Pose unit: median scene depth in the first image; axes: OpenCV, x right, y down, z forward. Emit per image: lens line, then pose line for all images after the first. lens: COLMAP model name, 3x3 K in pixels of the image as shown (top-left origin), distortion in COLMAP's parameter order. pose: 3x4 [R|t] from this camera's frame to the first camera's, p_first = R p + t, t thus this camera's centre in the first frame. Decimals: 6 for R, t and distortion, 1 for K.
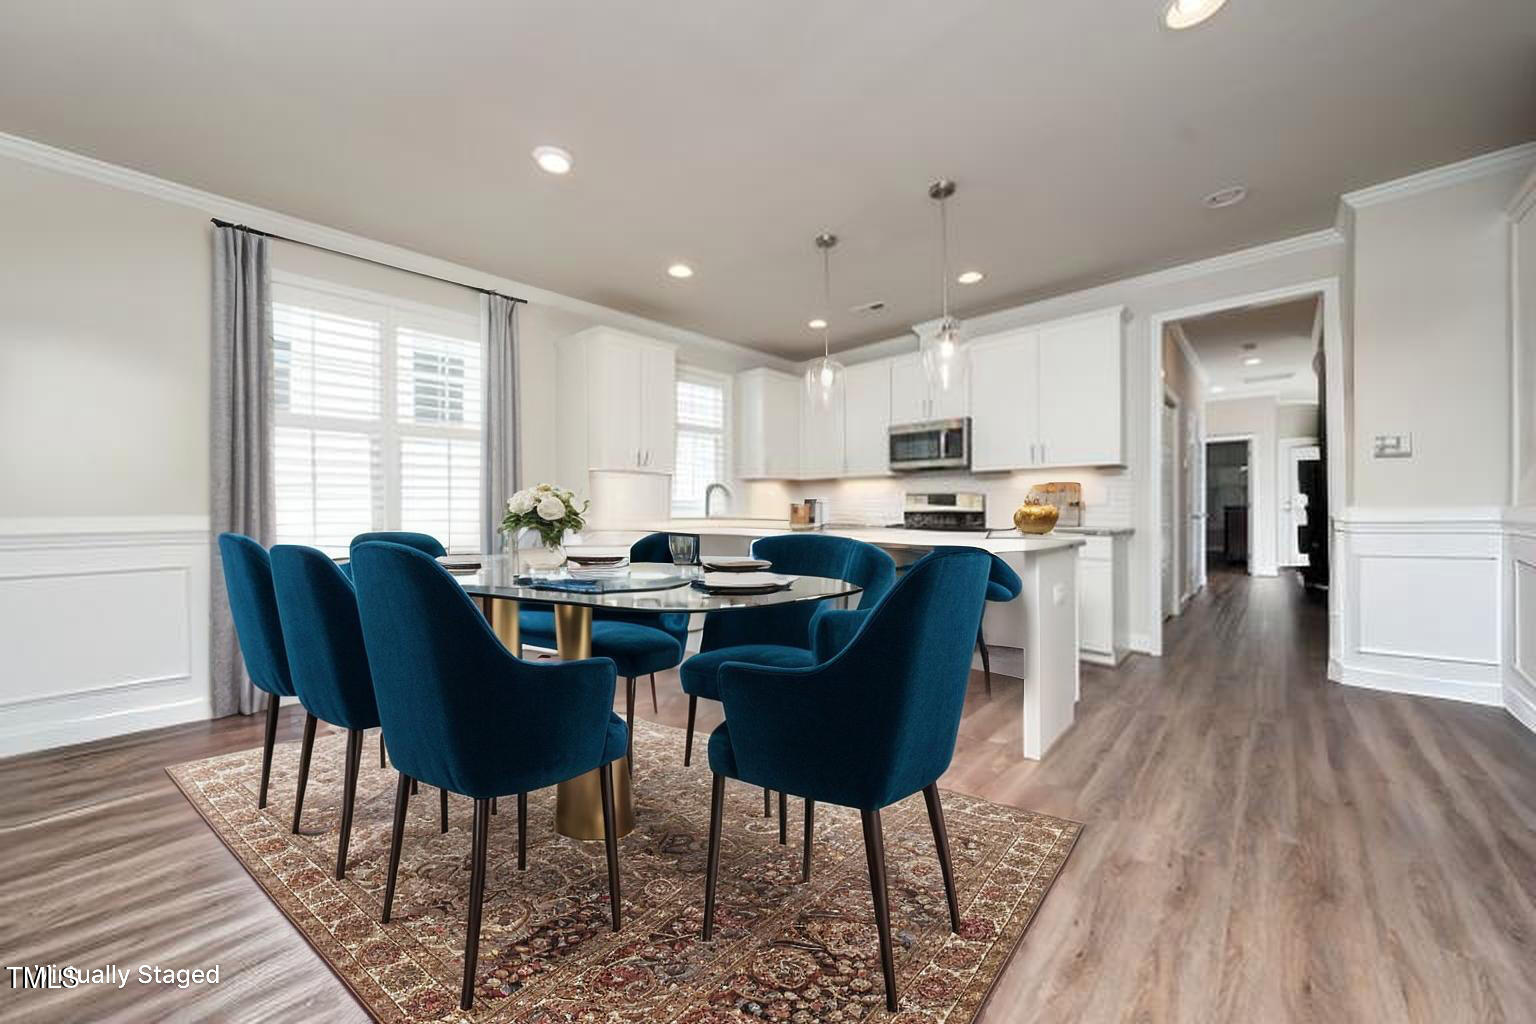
lens RADIAL K [[528.8, 0, 768.4], [0, 528.8, 506.8], [0, 0, 1]] dist [0.006498, 0.000571]
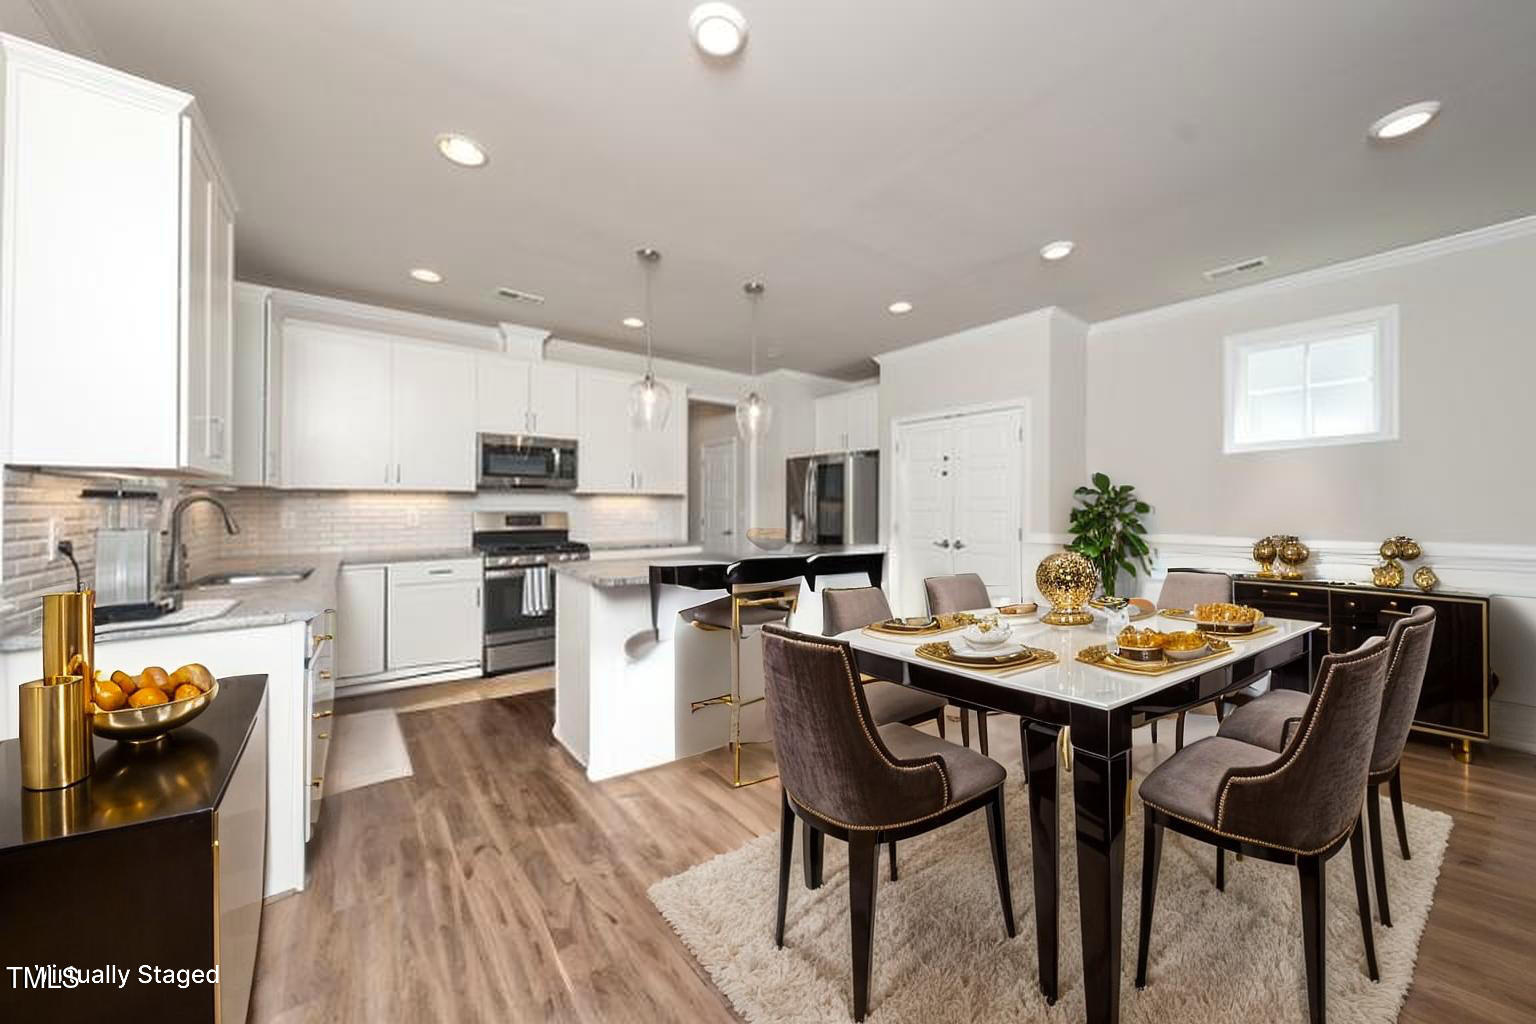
lens RADIAL K [[528.8, 0, 764.7], [0, 528.8, 511.0], [0, 0, 1]] dist [0.006498, 0.000571]
pose [[0.132980, -0.002095, 0.991117, -0.576010], [0.004272, 0.999990, 0.001541, -0.030024], [-0.991110, 0.004030, 0.132987, 0.484003]]
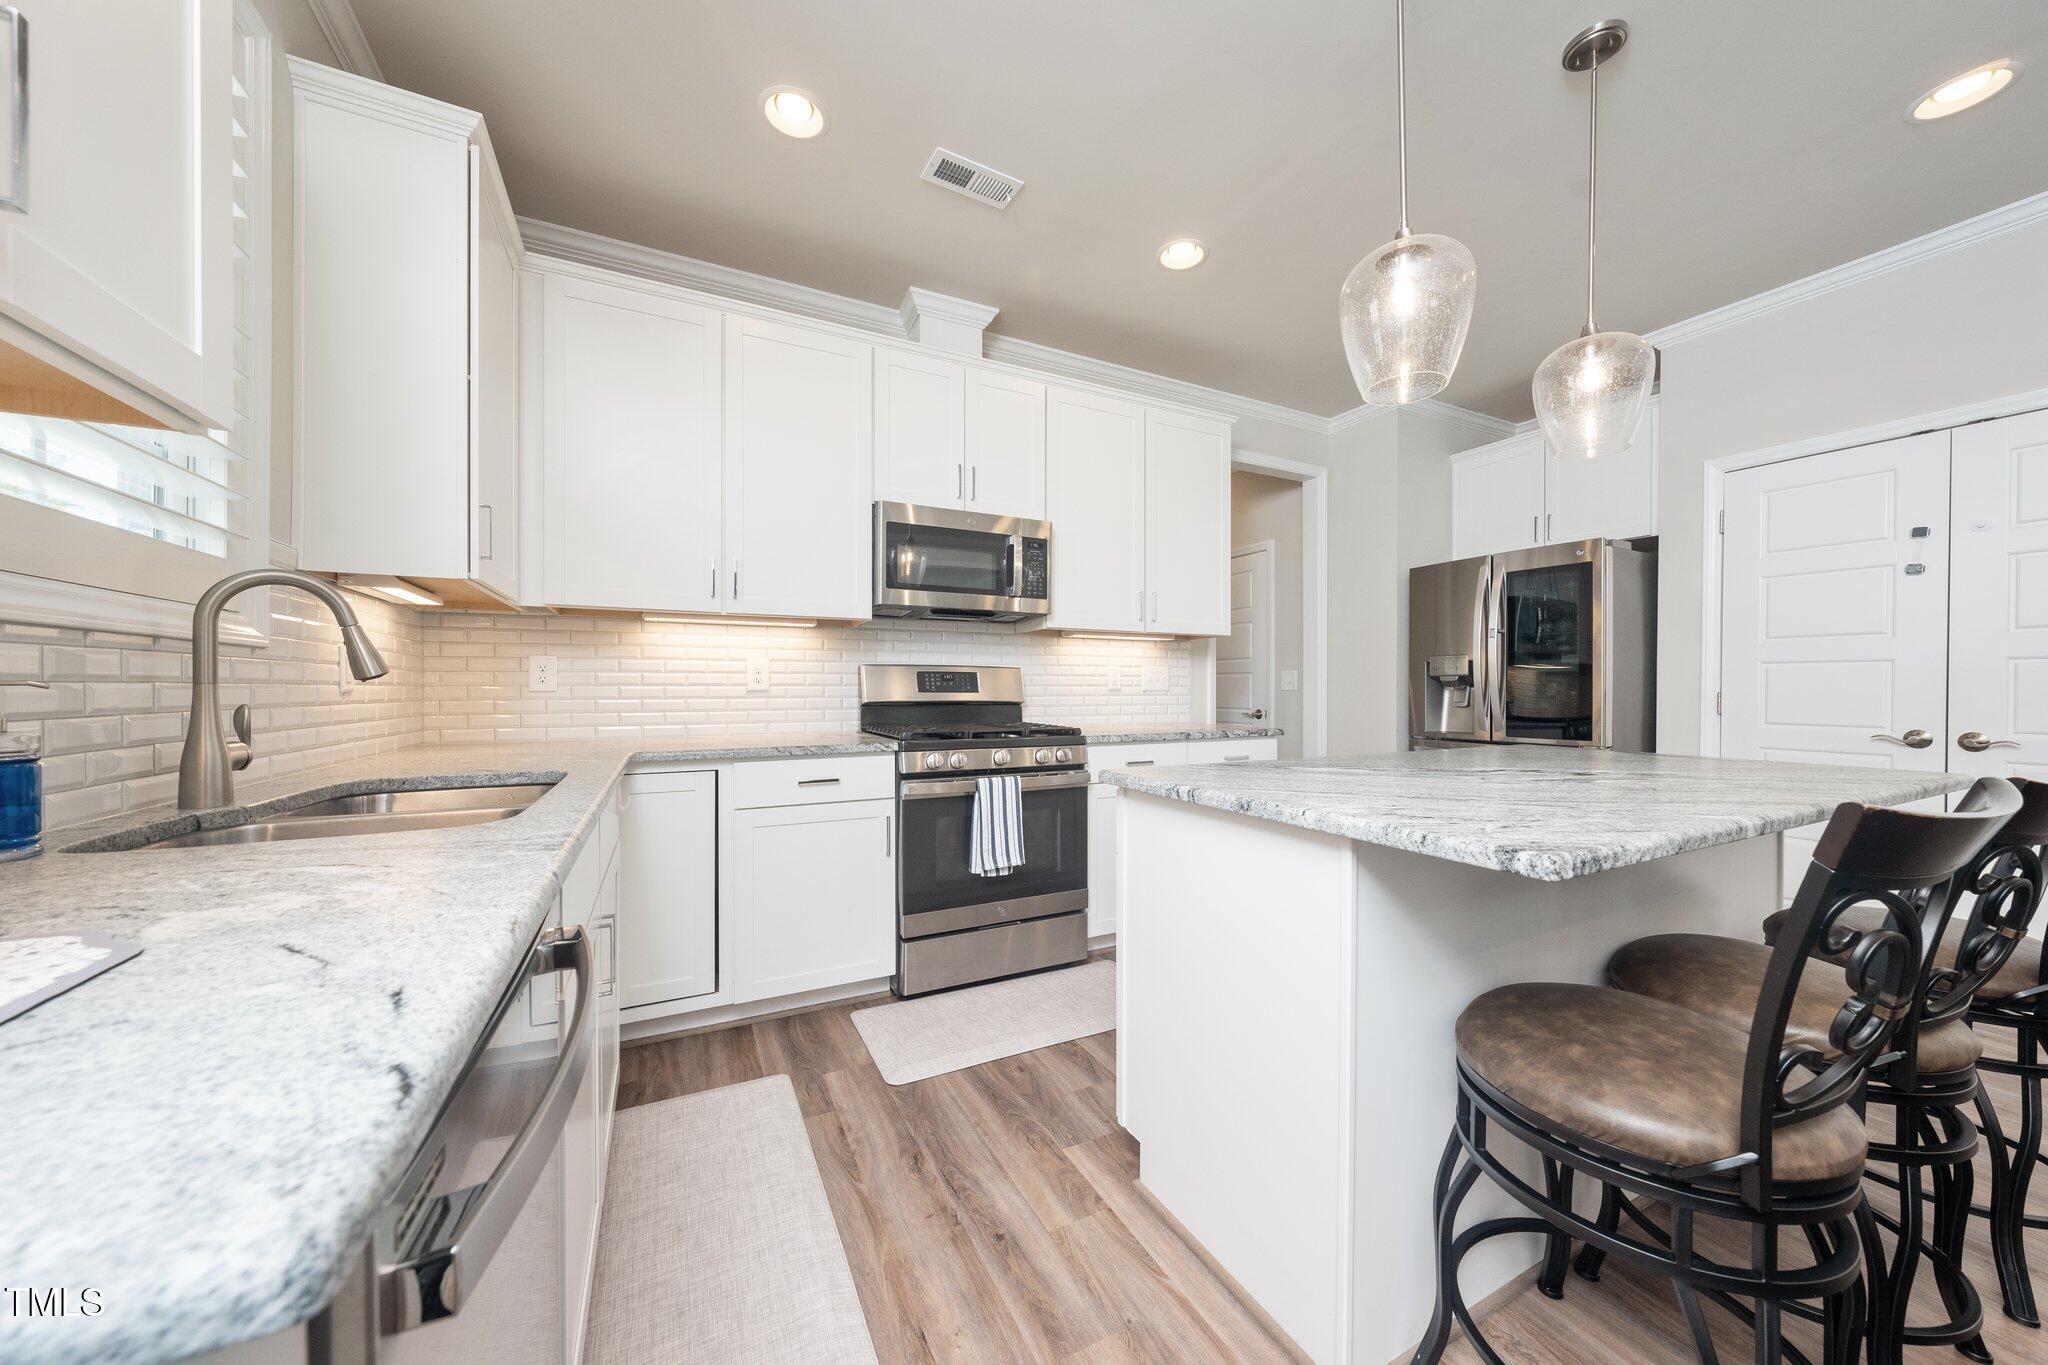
lens RADIAL K [[712.4, 0, 1029.7], [0, 712.4, 695.7], [0, 0, 1]] dist [-0.000996, 0.000368]
pose [[0.327250, -0.005817, 0.944920, -0.282152], [0.002607, 0.999983, 0.005253, -0.003028], [-0.944934, 0.000744, 0.327260, 0.761469]]
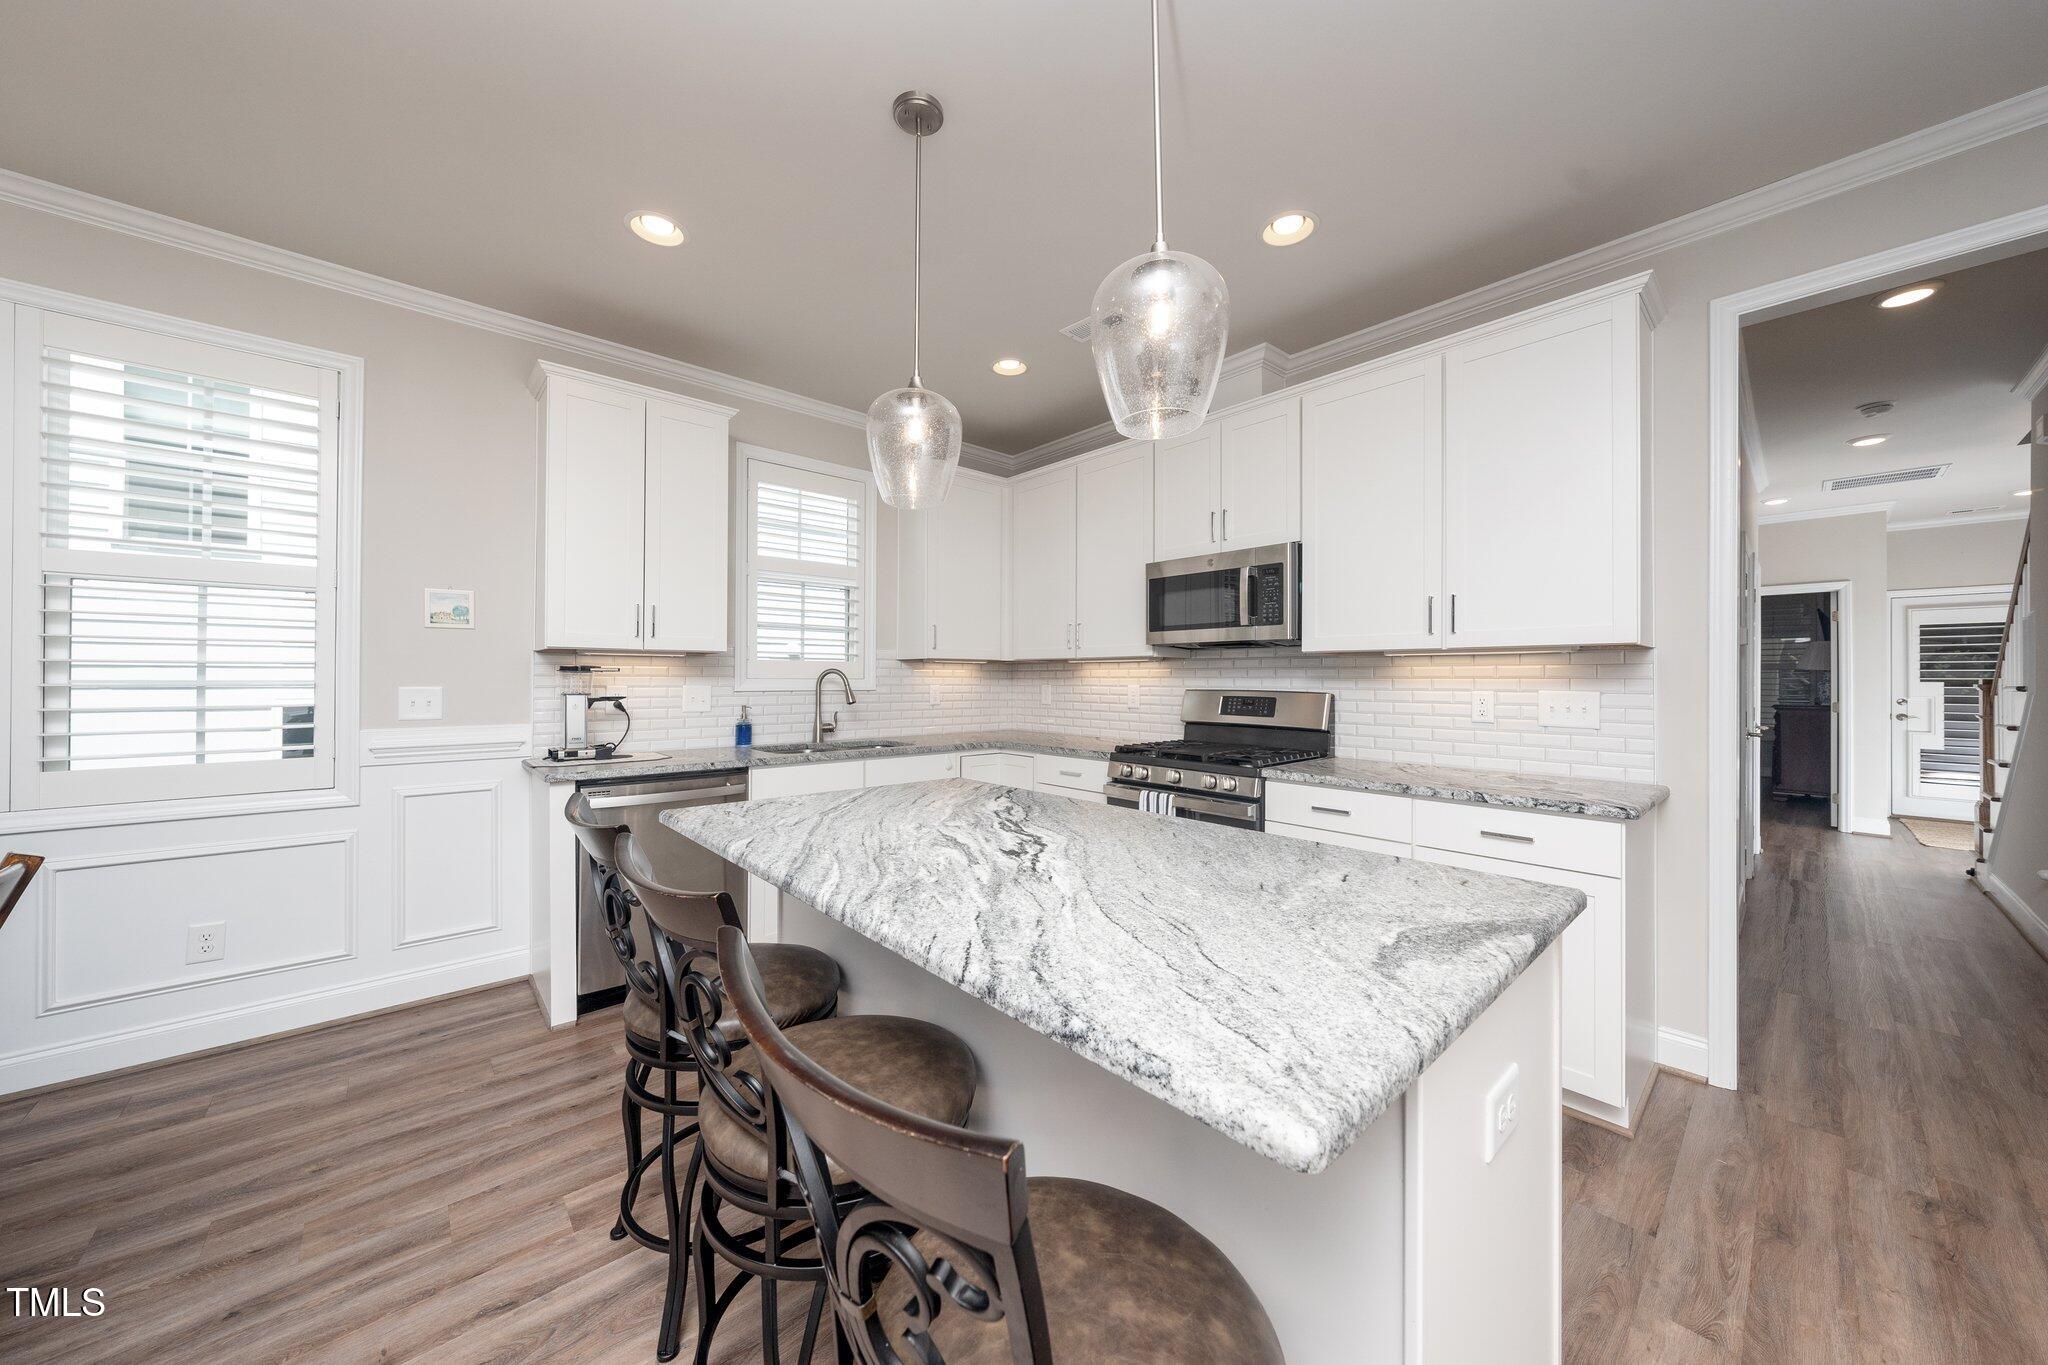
lens RADIAL K [[712.4, 0, 1015.6], [0, 712.4, 676.8], [0, 0, 1]] dist [-0.000996, 0.000368]
pose [[0.997070, 0.009950, -0.075845, 0.164198], [-0.010656, 0.999904, -0.008912, -0.034155], [0.075749, 0.009694, 0.997080, 0.312276]]
